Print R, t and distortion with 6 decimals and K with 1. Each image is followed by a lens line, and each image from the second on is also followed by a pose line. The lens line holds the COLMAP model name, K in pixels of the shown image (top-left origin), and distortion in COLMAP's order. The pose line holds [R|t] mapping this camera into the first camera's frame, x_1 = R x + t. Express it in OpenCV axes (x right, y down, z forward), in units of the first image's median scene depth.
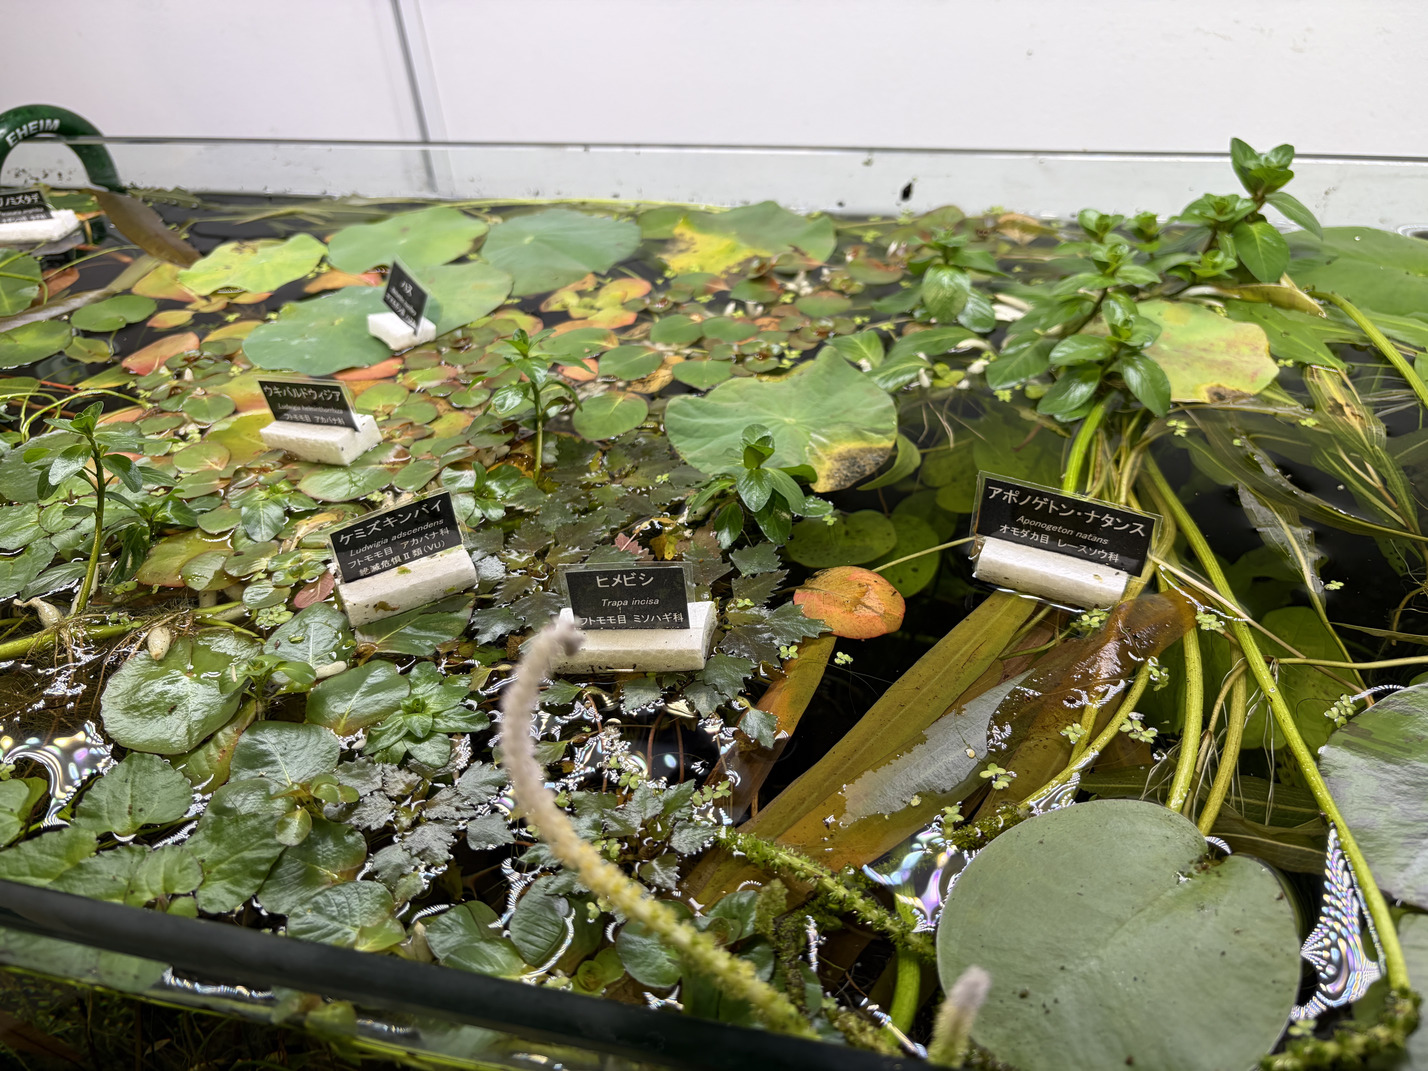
lens RADIAL K [[1172.0, 0, 714.0], [0, 1172.0, 535.5], [0, 0, 1]] dist [-0.006159, -0.014213]
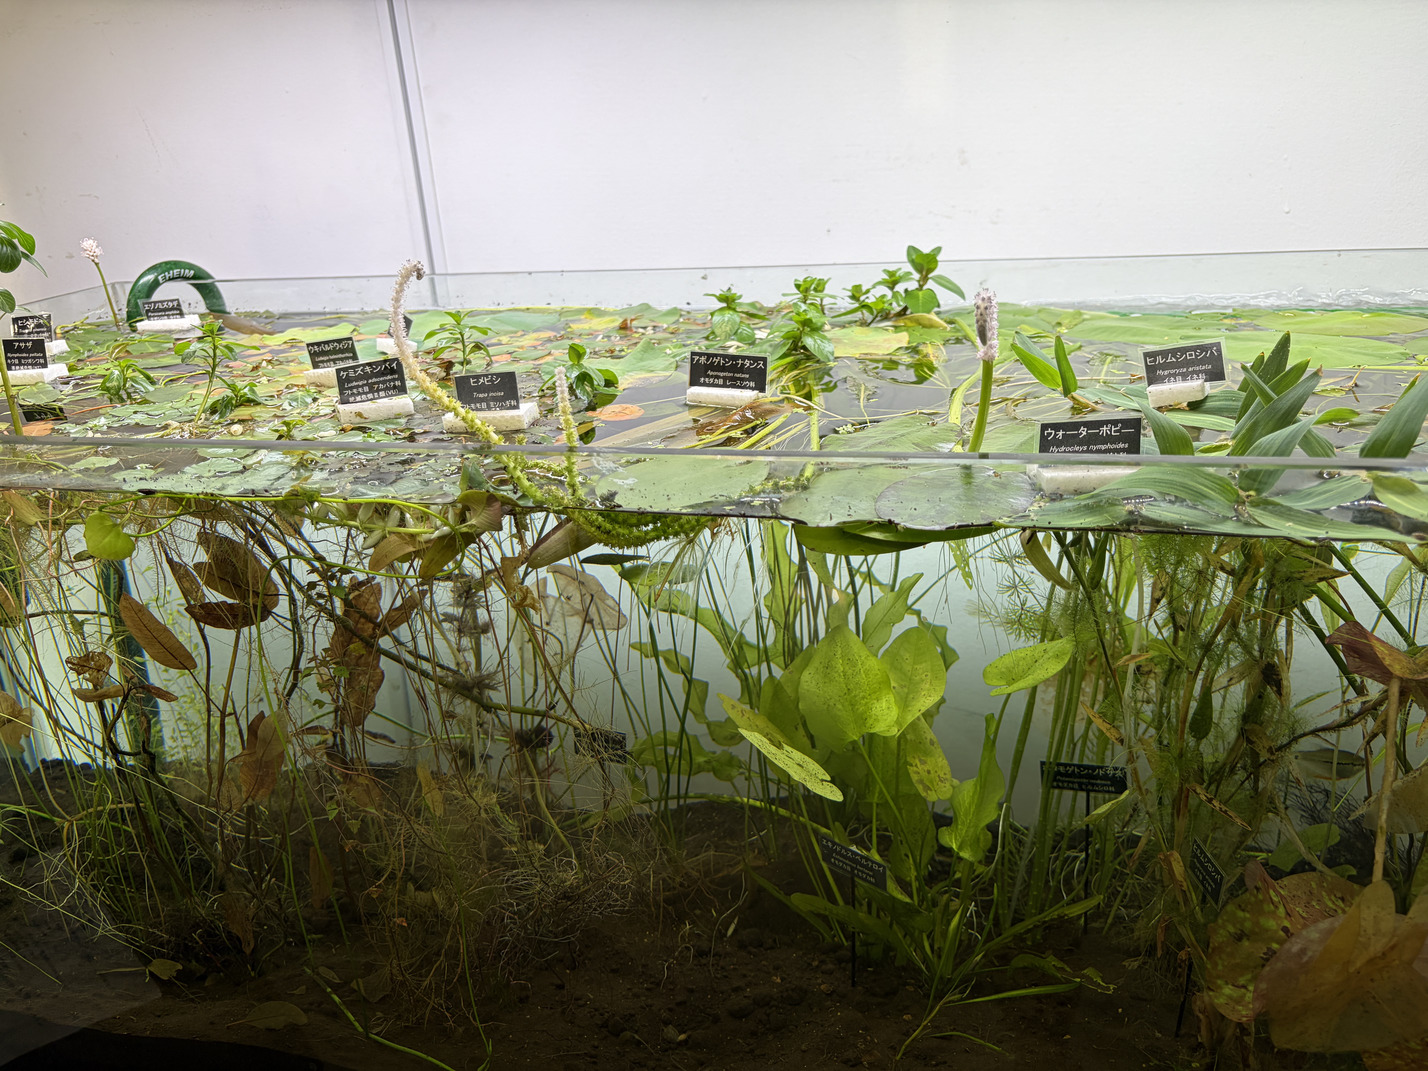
lens RADIAL K [[1172.0, 0, 714.0], [0, 1172.0, 535.5], [0, 0, 1]] dist [-0.006159, -0.014213]
pose [[0.999285, 0.018251, -0.033125, 0.325588], [-0.026430, 0.963483, -0.266463, 0.698743], [0.027052, 0.267148, 0.963276, -0.677624]]
